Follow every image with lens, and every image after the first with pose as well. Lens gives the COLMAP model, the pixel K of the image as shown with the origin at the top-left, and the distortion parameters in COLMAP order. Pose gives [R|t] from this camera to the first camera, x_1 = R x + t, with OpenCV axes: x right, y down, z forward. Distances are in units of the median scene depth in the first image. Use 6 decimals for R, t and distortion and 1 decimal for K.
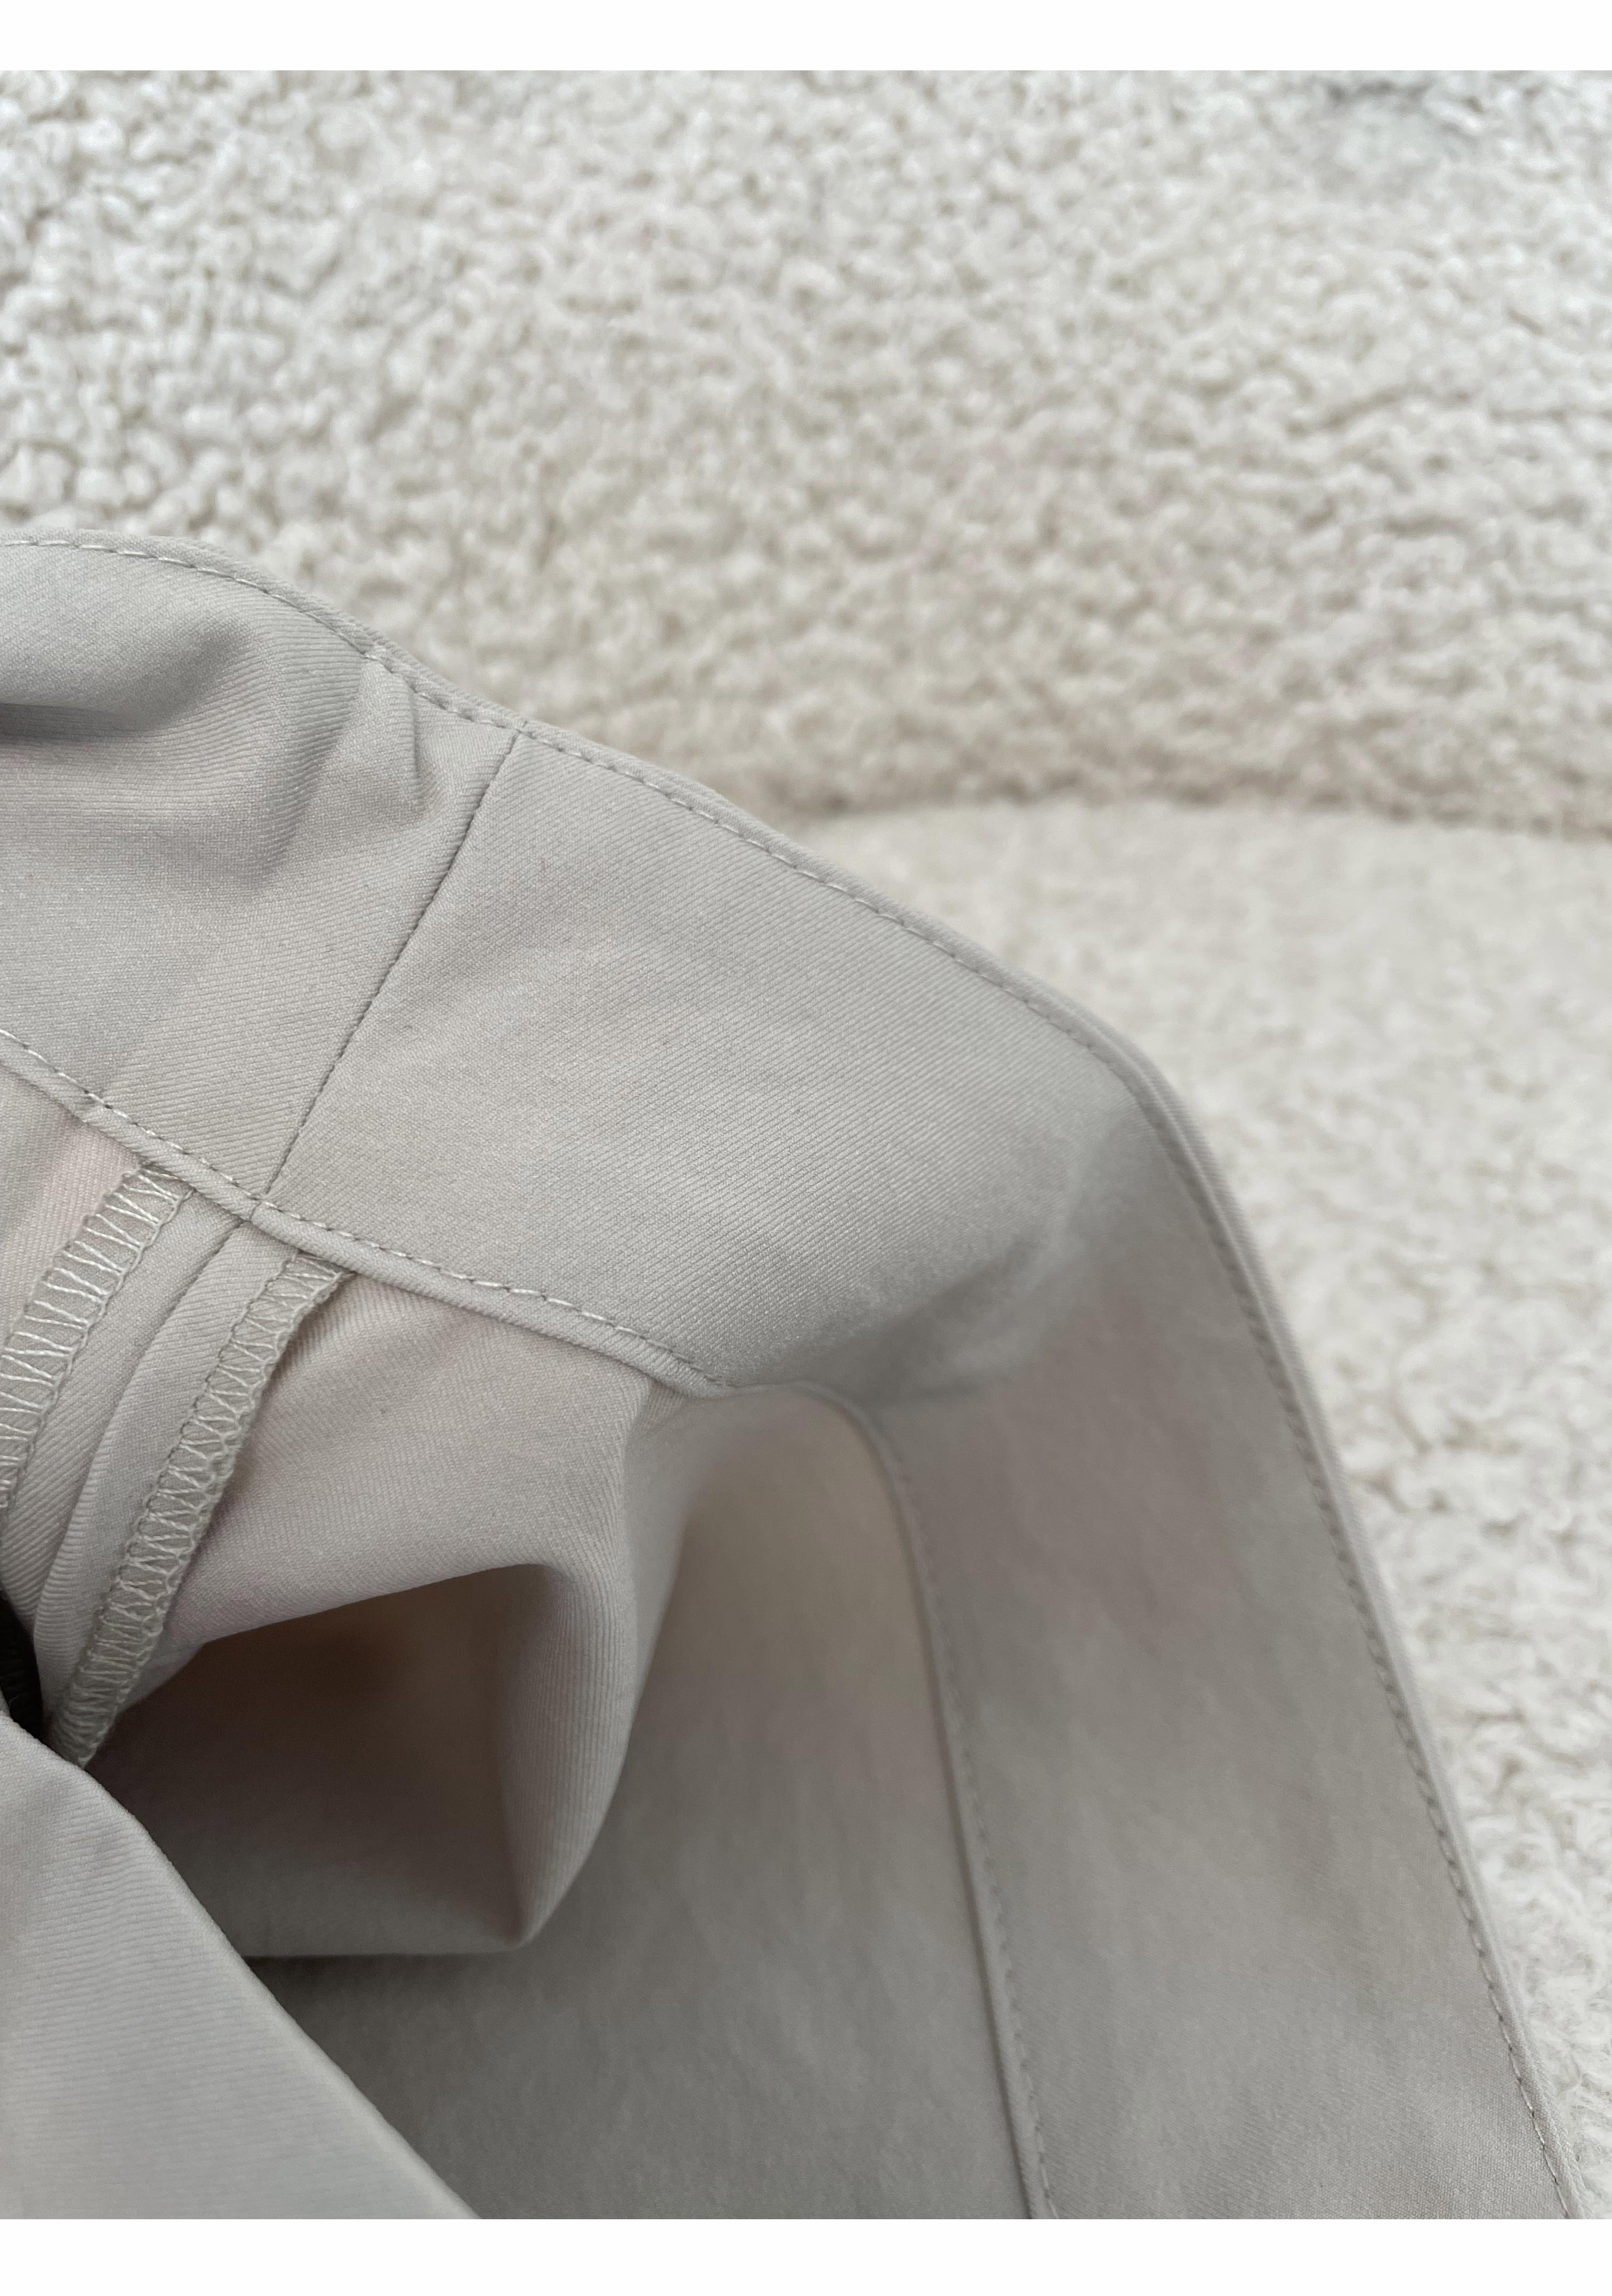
lens RADIAL K [[1674.0, 0, 791.5], [0, 1674.0, 1173.5], [0, 0, 1]] dist [0.027356, -0.096880]
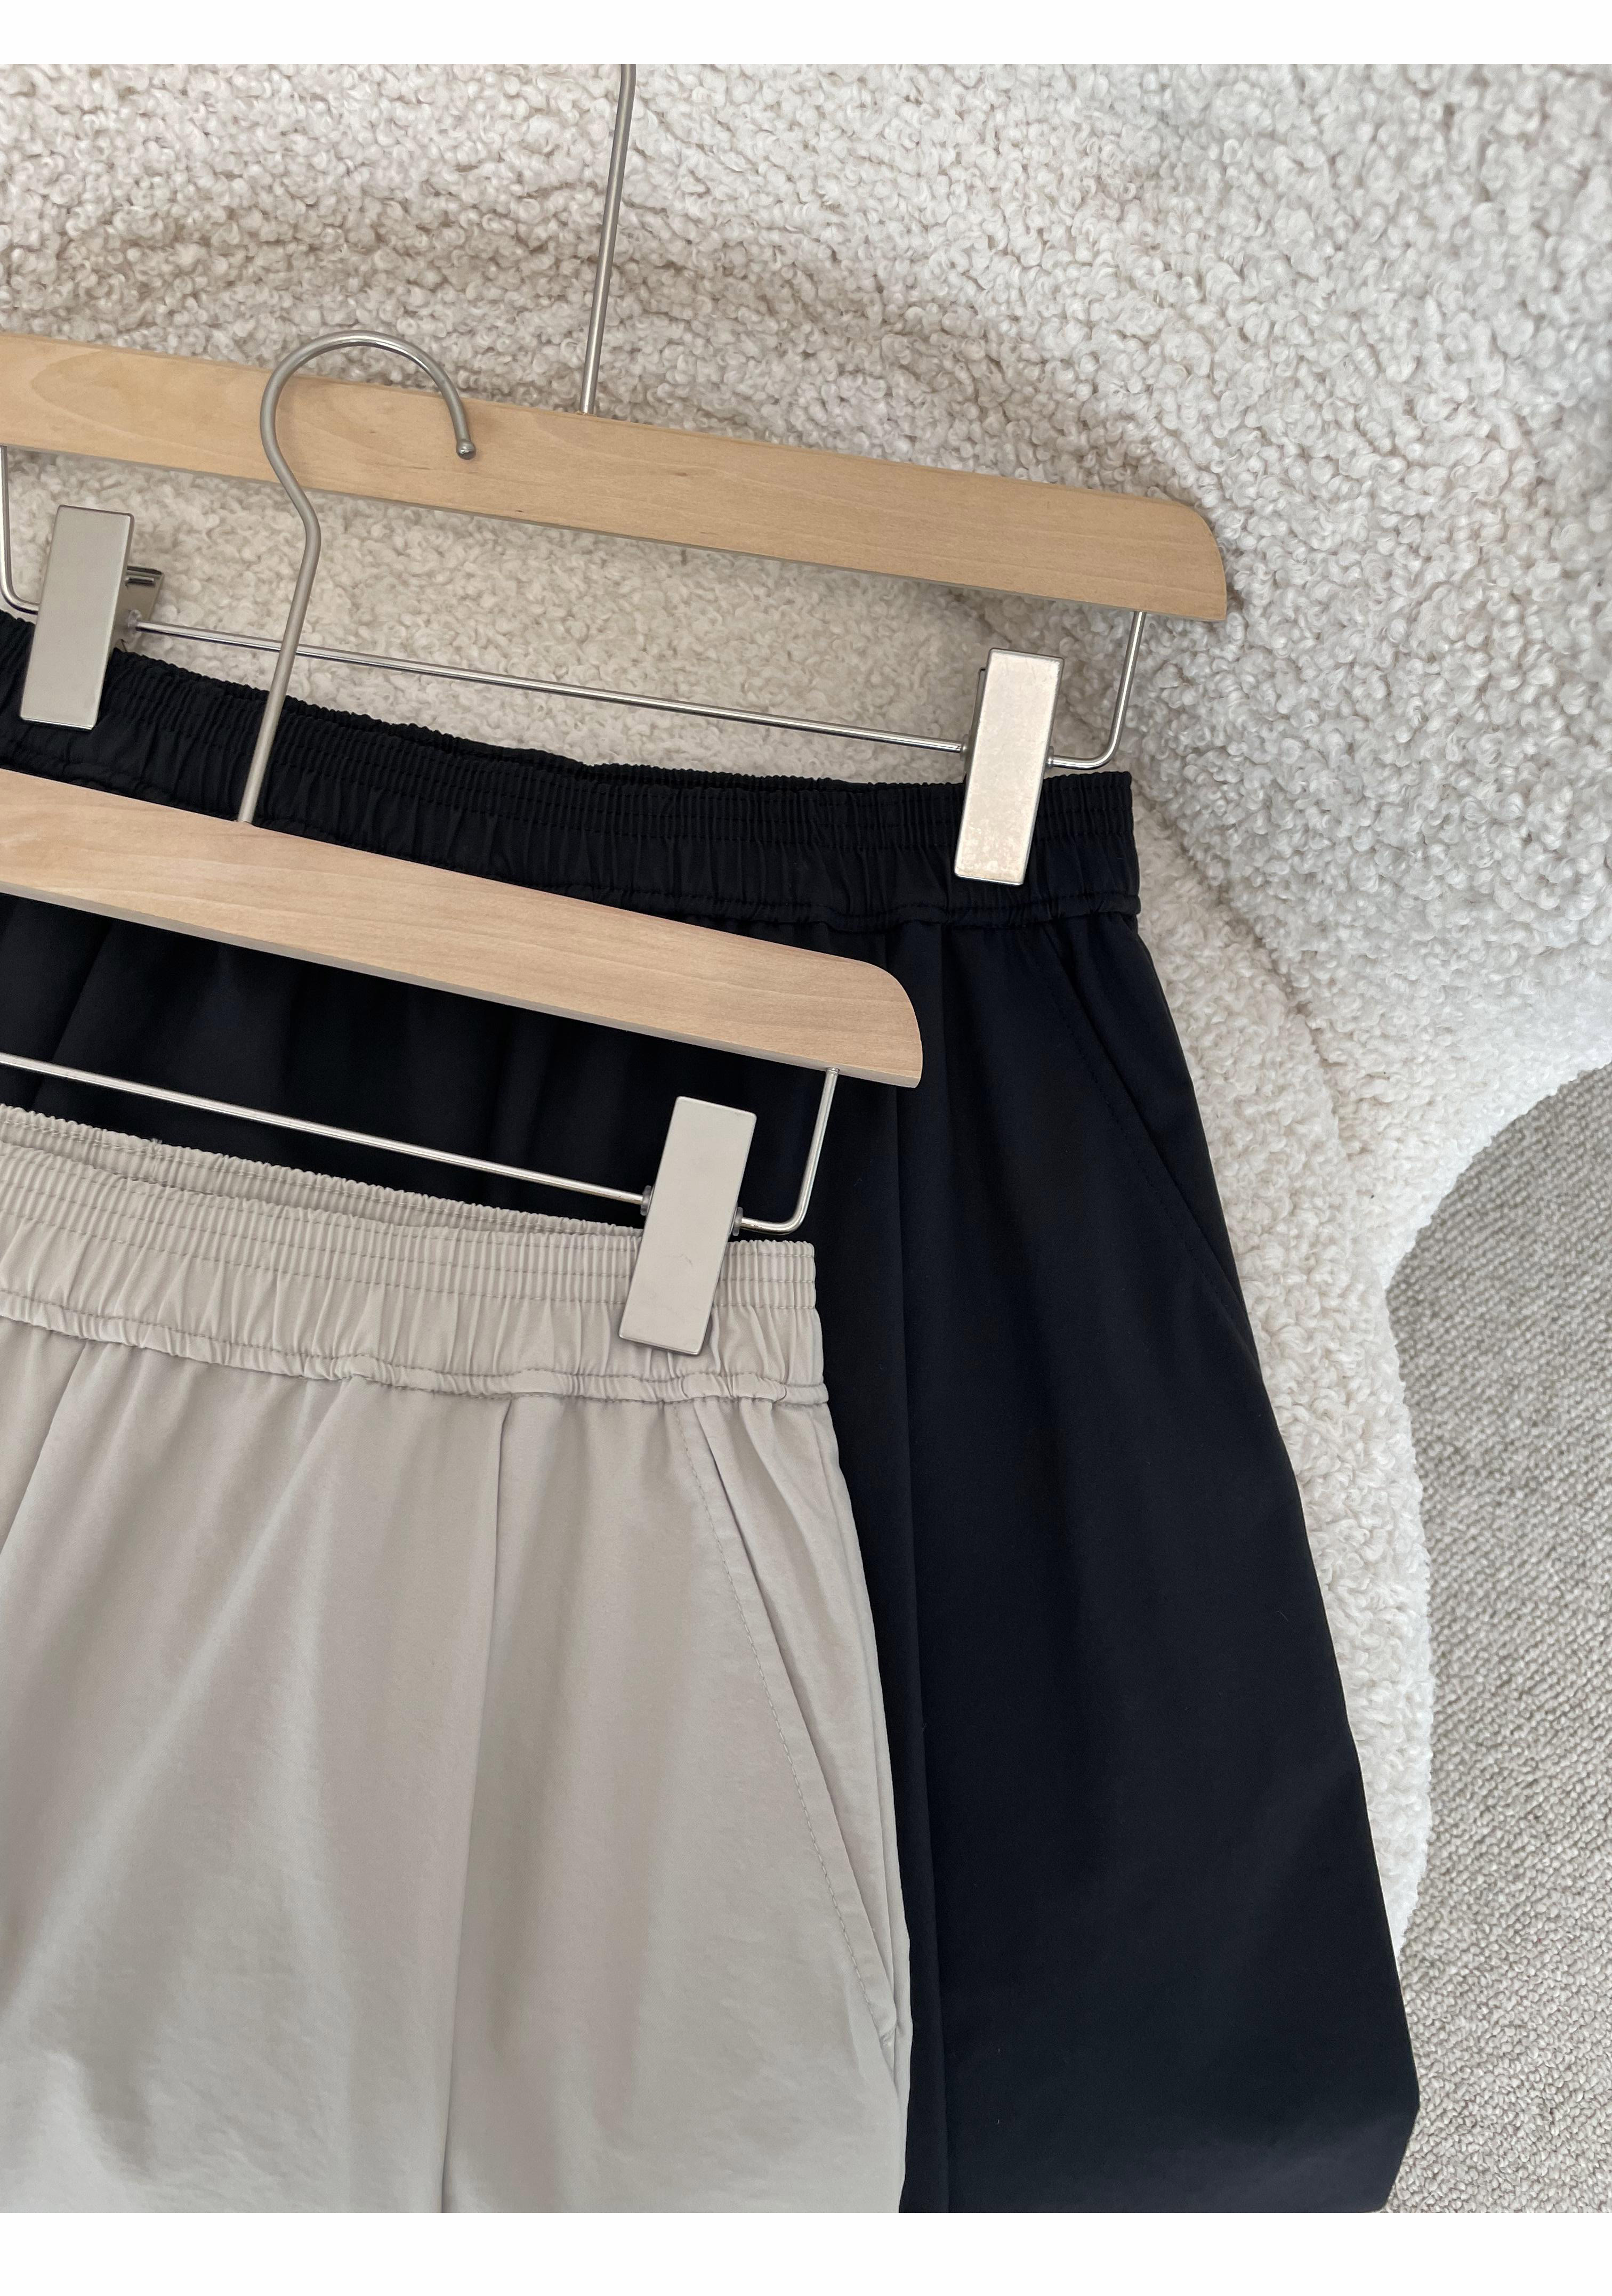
lens RADIAL K [[1648.1, 0, 810.9], [0, 1648.1, 1158.9], [0, 0, 1]] dist [0.068968, -0.115124]
pose [[0.987808, 0.008870, 0.155421, 0.348159], [-0.077533, 0.893773, 0.441767, -0.347230], [-0.134993, -0.448431, 0.883565, -0.984706]]
